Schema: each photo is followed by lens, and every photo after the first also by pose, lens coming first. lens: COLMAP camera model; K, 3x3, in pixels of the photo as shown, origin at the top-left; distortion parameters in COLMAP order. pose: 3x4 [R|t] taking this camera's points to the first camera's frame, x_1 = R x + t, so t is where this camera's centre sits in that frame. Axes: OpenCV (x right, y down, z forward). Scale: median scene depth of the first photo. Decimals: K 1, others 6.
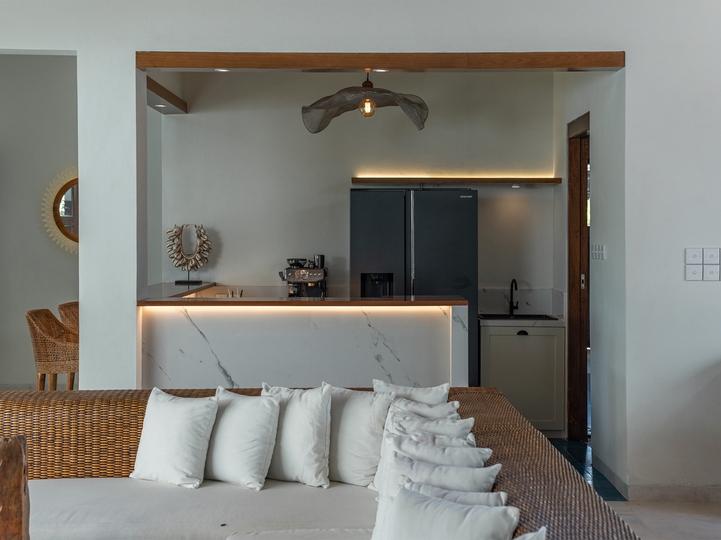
lens RADIAL K [[1171.8, 0, 361.7], [0, 1171.8, 263.0], [0, 0, 1]] dist [0.105836, 0.000000]
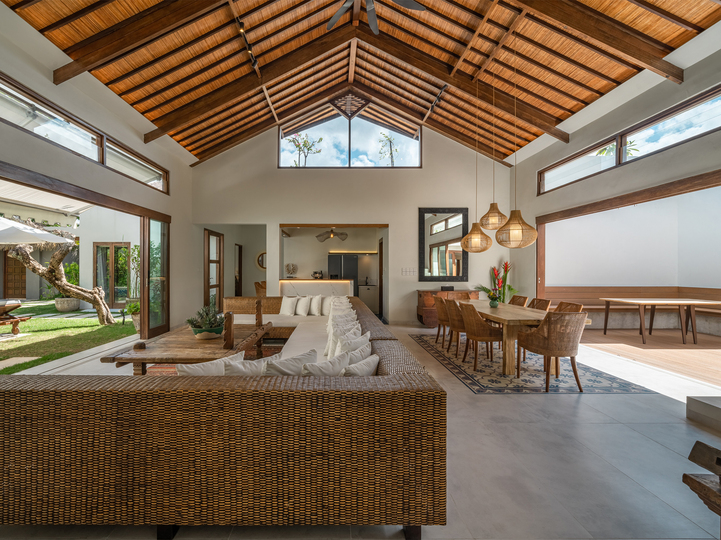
lens RADIAL K [[330.0, 0, 335.2], [0, 330.0, 270.3], [0, 0, 1]] dist [-0.011636, 0.000055]
pose [[0.999992, 0.003543, -0.001819, 0.021633], [-0.003588, 0.999668, -0.025499, 0.026970], [0.001728, 0.025505, 0.999673, -0.228444]]
